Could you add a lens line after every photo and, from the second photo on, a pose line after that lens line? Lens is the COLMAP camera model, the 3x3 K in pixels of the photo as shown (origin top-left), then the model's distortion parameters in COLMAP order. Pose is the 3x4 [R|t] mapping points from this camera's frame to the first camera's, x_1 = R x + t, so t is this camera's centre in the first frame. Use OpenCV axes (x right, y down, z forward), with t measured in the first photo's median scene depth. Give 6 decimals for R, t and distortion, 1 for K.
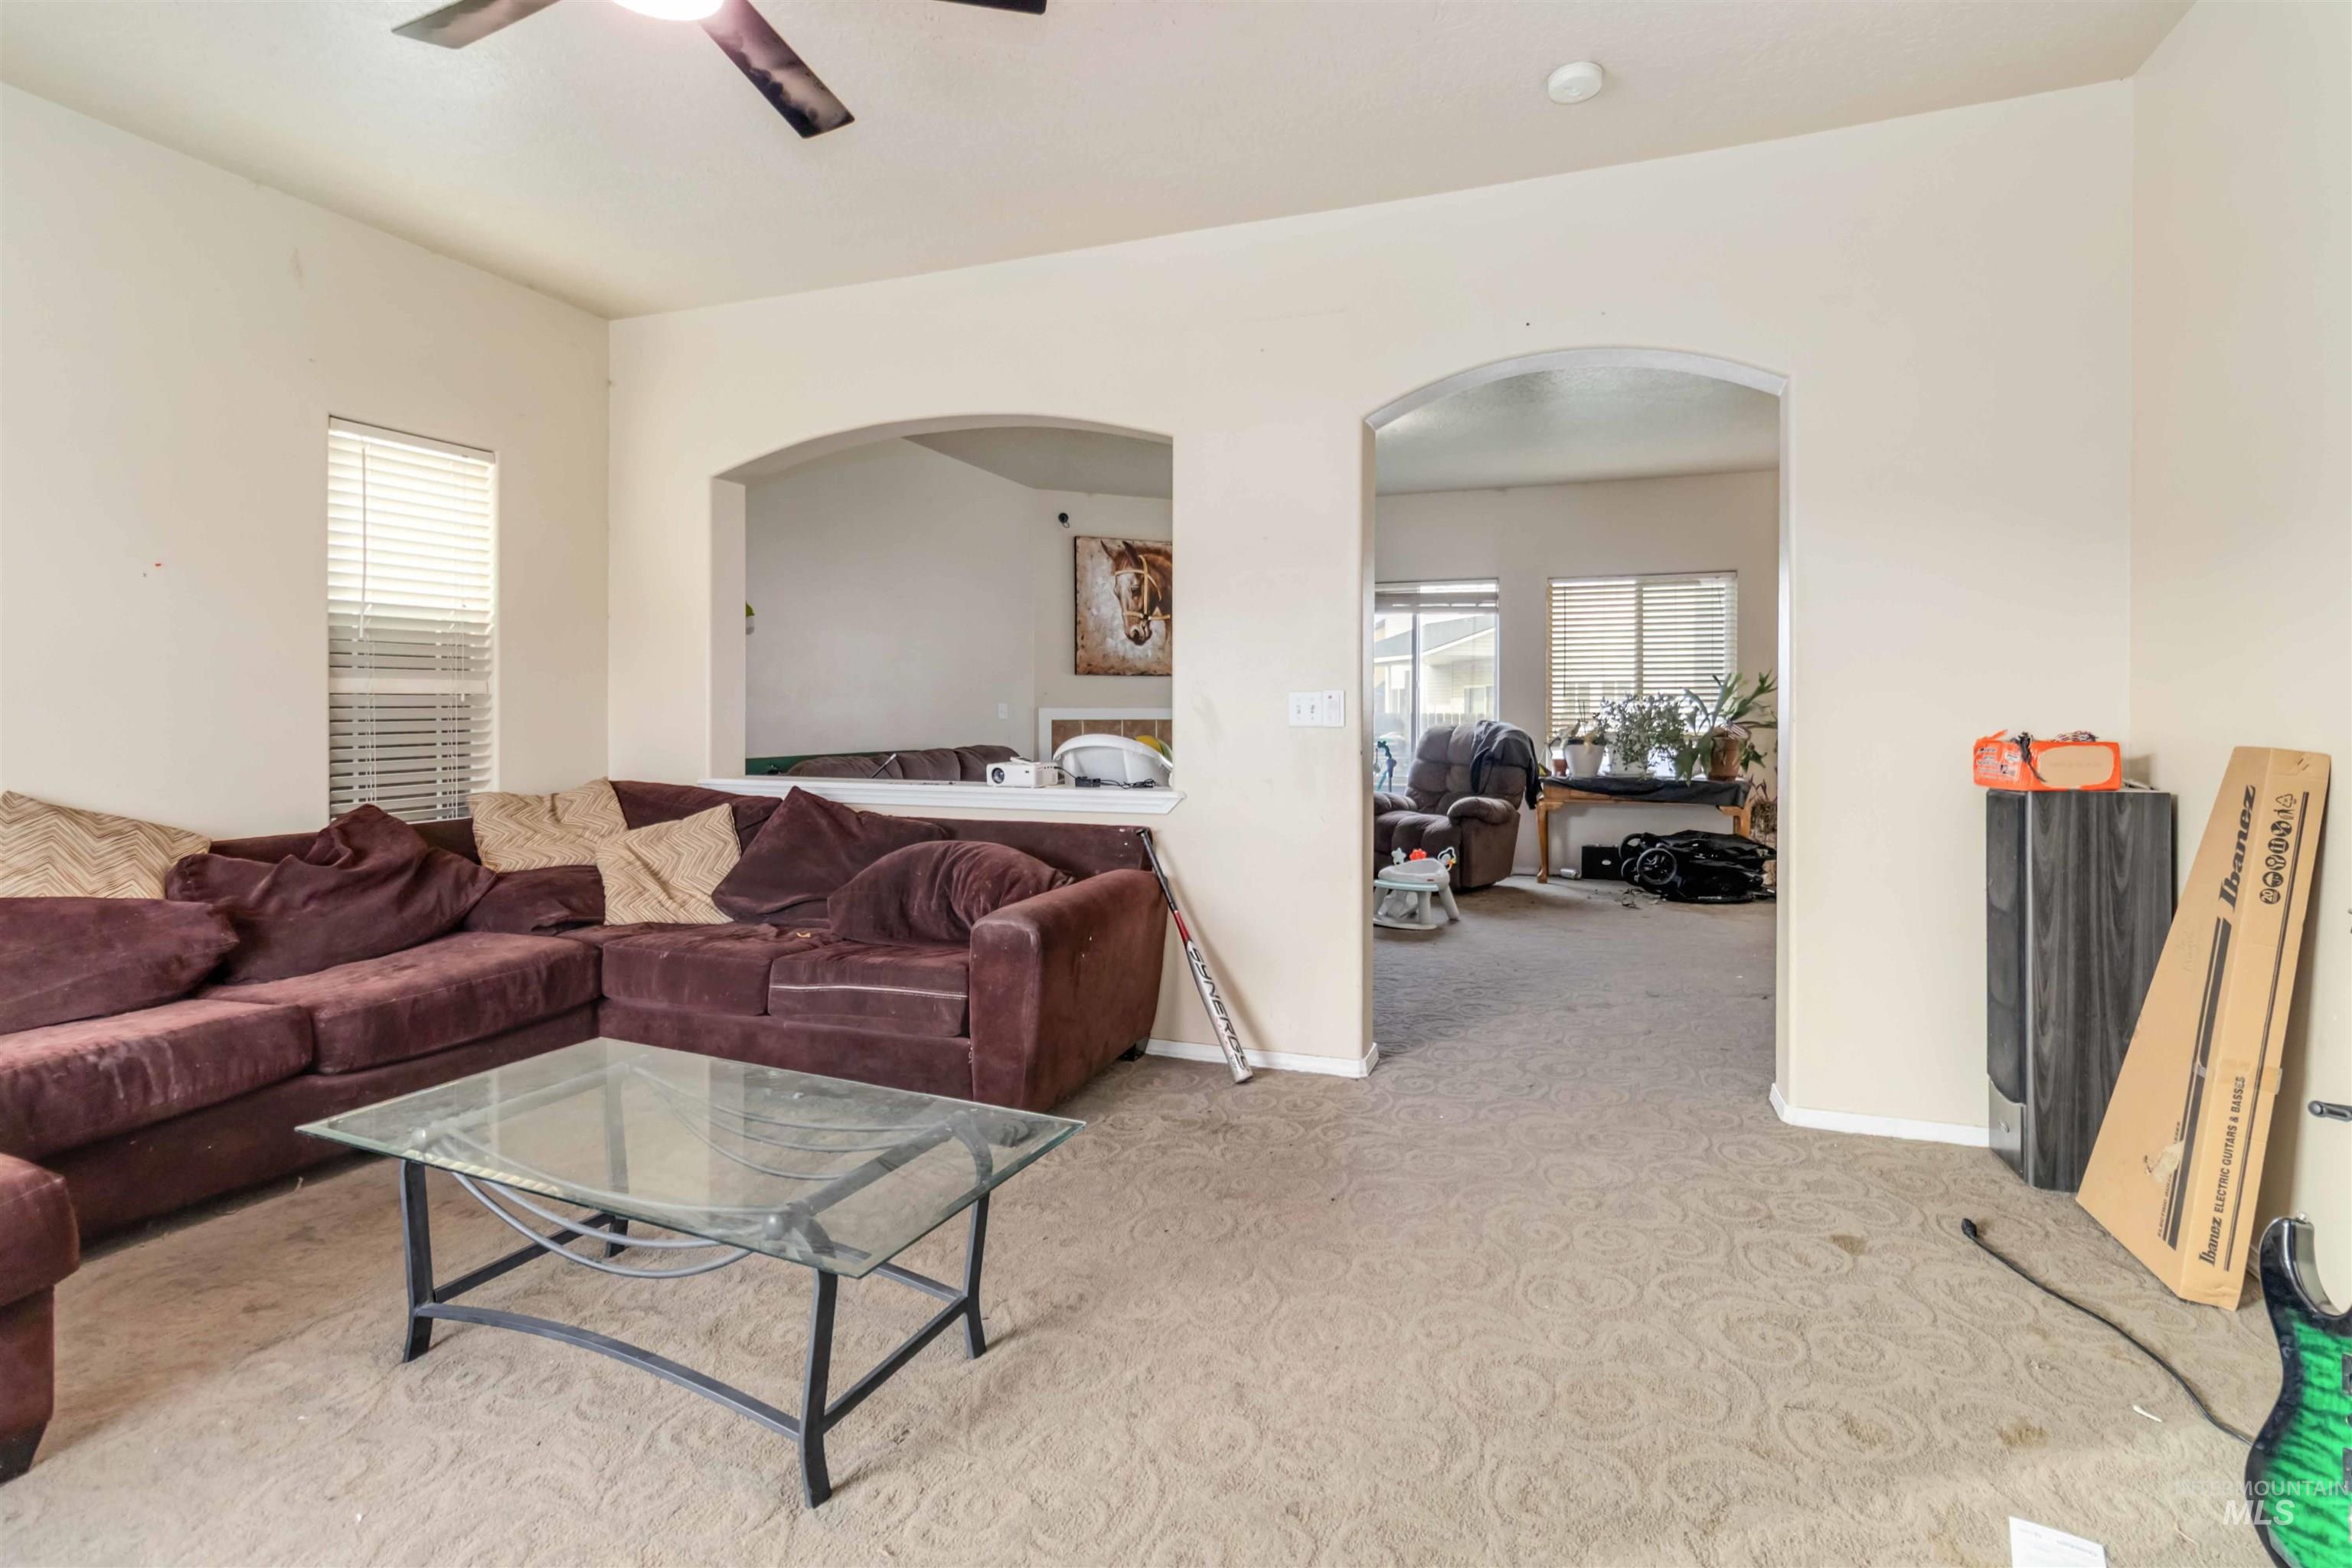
lens RADIAL K [[1136.2, 0, 1179.1], [0, 1136.2, 712.2], [0, 0, 1]] dist [-0.000650, 0.001104]
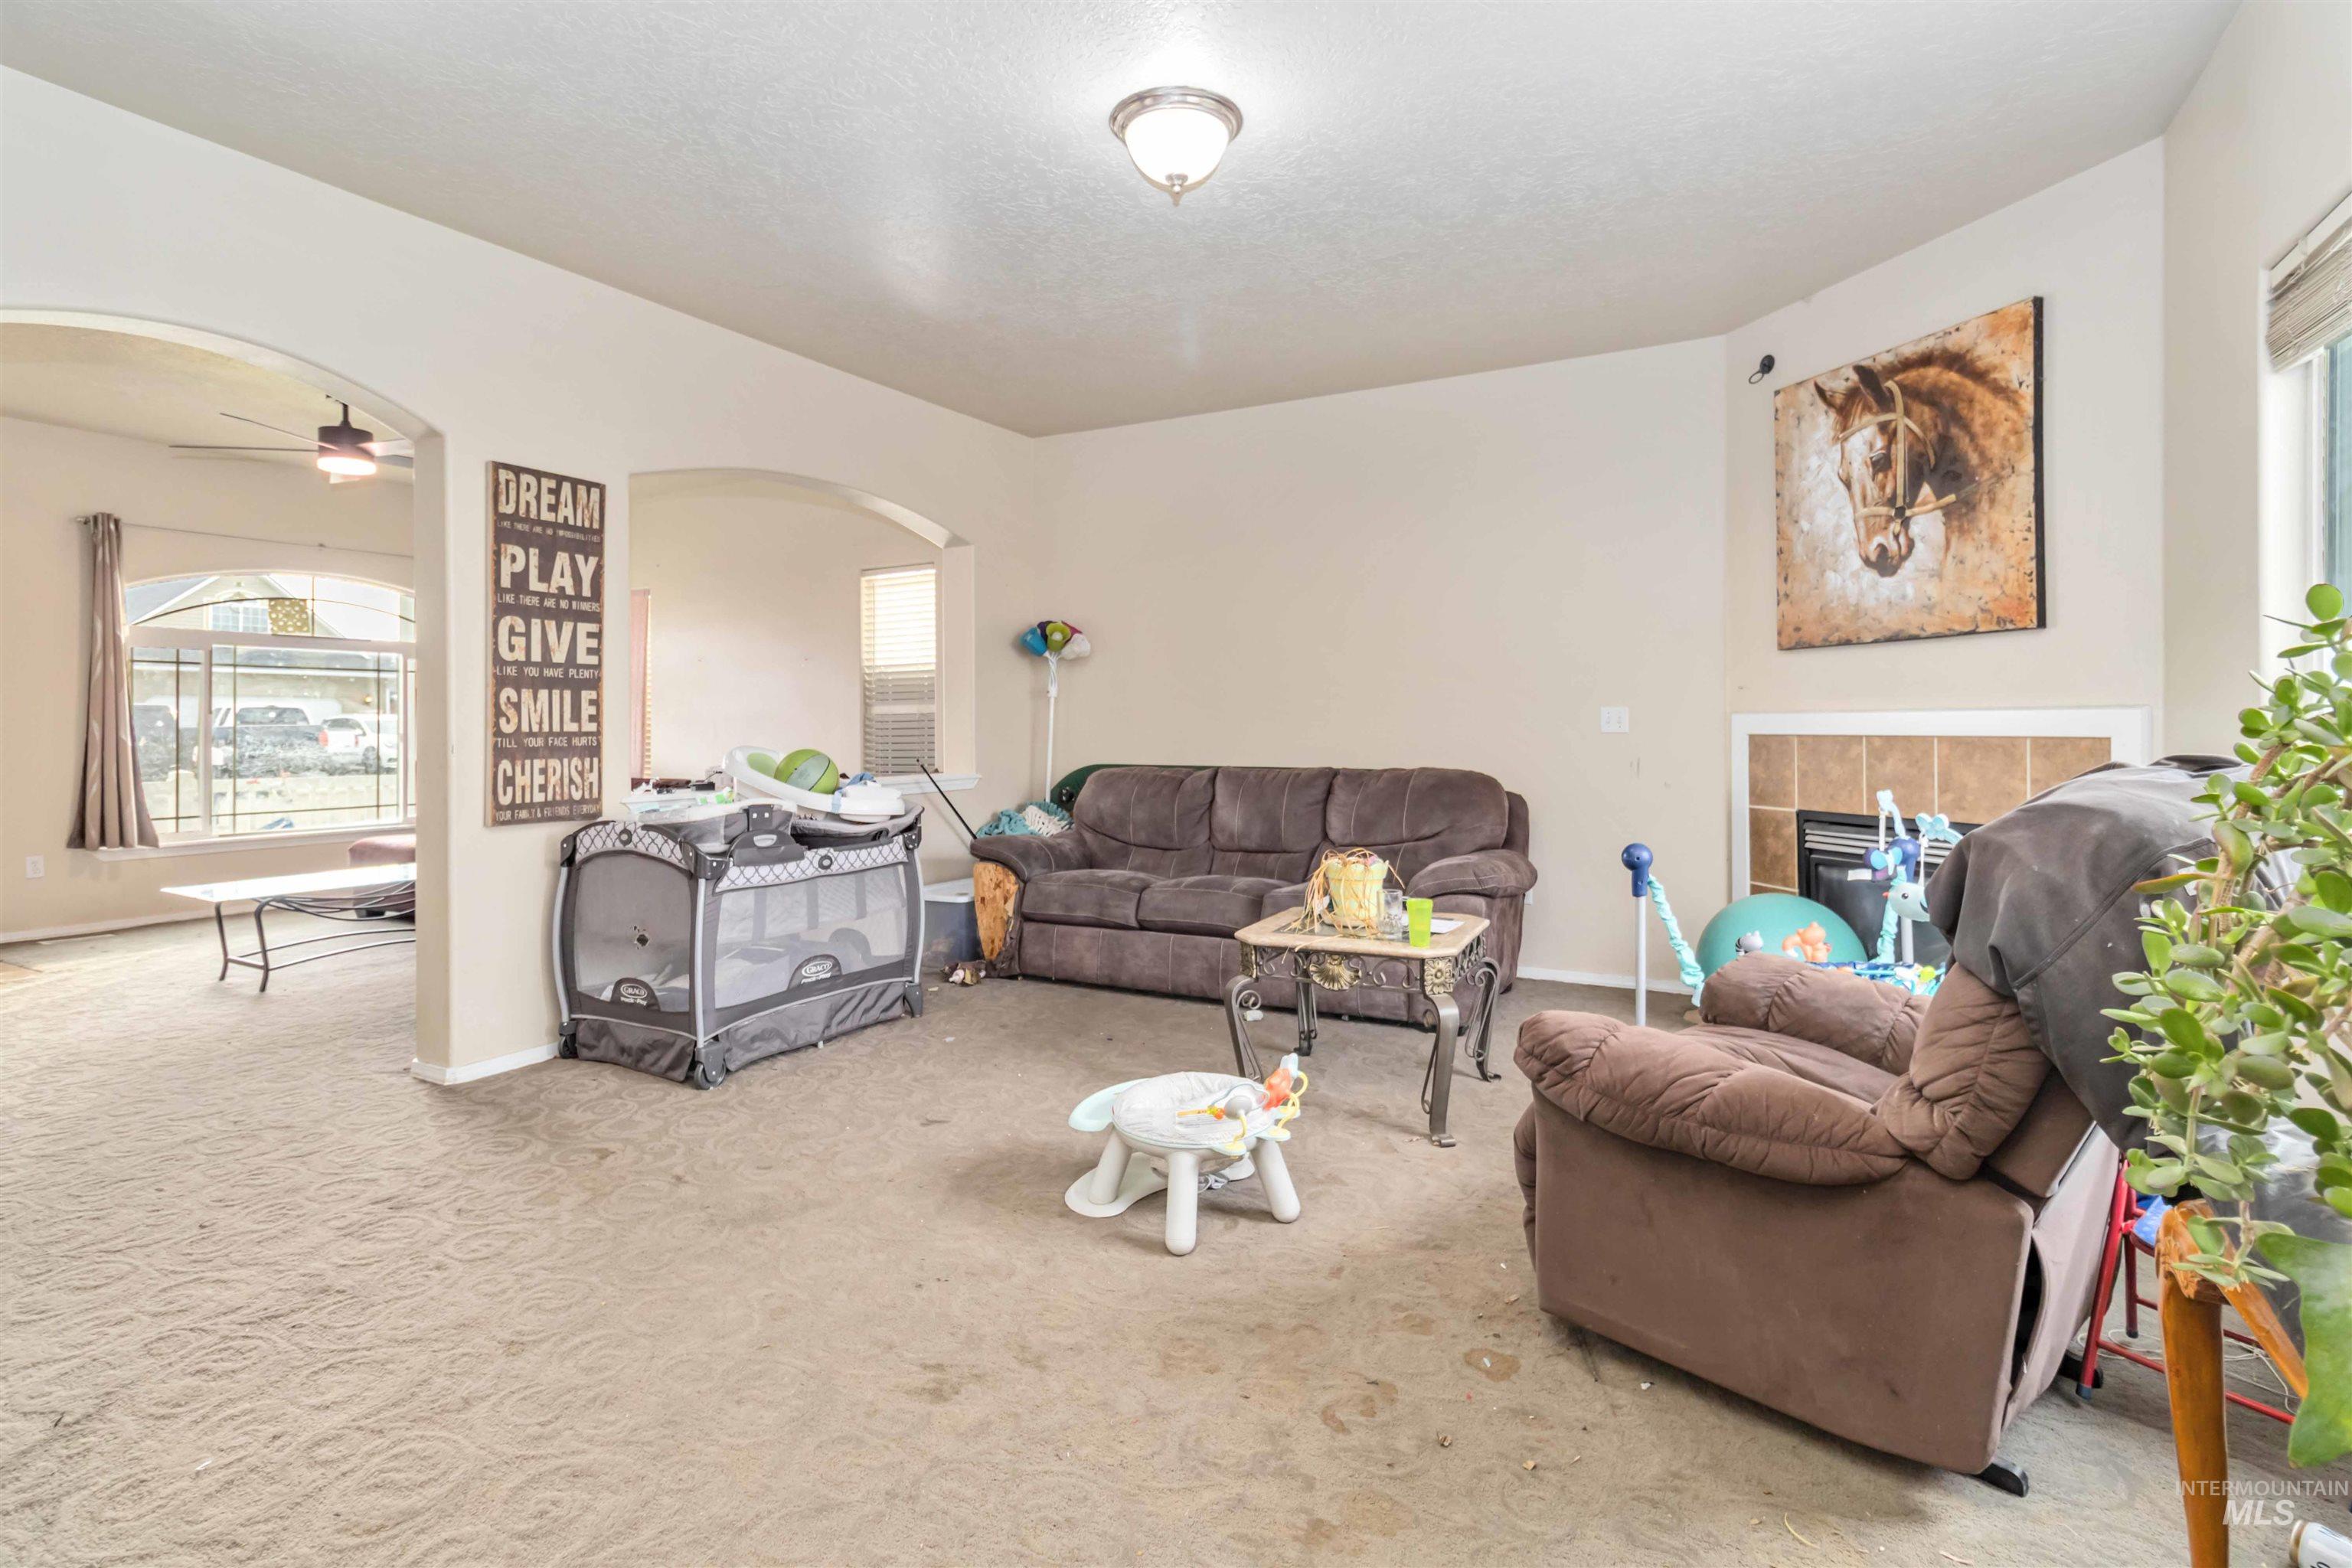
lens RADIAL K [[1121.4, 0, 1169.7], [0, 1121.4, 722.3], [0, 0, 1]] dist [-0.000373, -0.000035]
pose [[-0.151964, -0.004037, -0.988378, 0.469497], [-0.000631, 0.999992, -0.003987, 0.002761], [0.988386, 0.000017, -0.151966, 0.792469]]
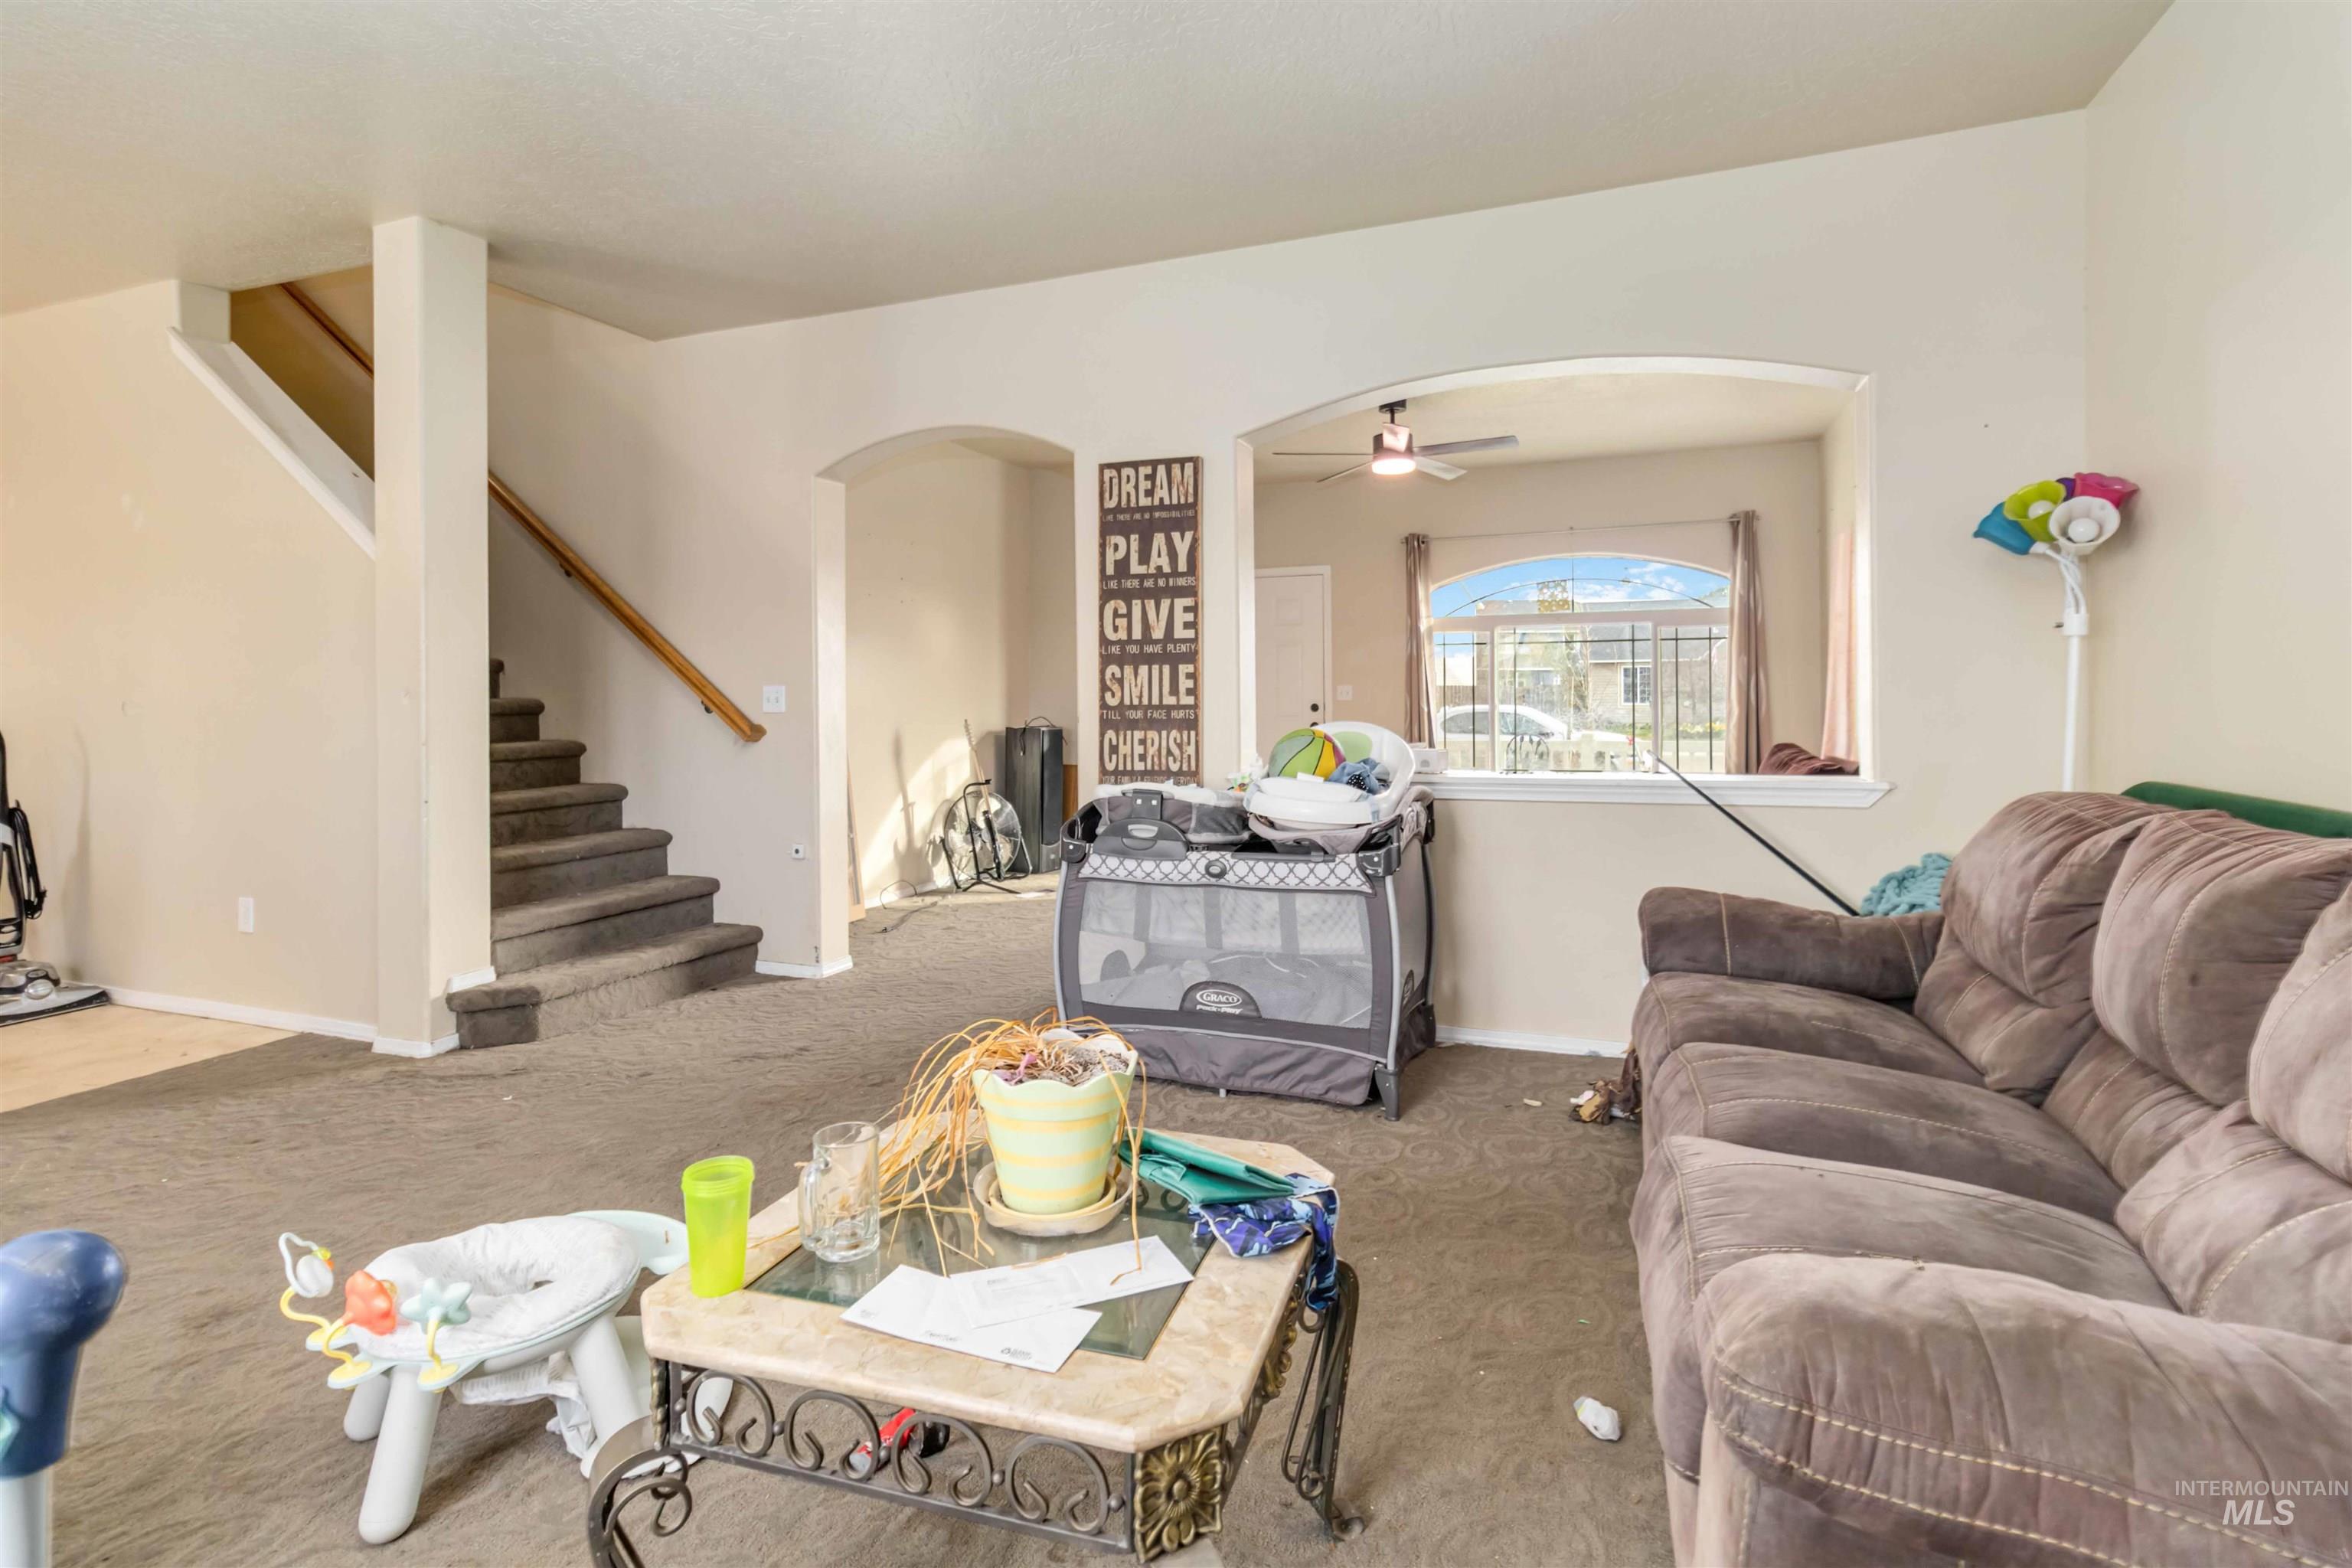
lens RADIAL K [[1110.9, 0, 1168.2], [0, 1110.9, 693.5], [0, 0, 1]] dist [0.000089, 0.000069]
pose [[-0.999977, 0.005123, -0.004530, 0.034487], [0.005122, 0.999987, 0.000119, -0.000085], [0.004531, 0.000096, -0.999990, 0.958609]]
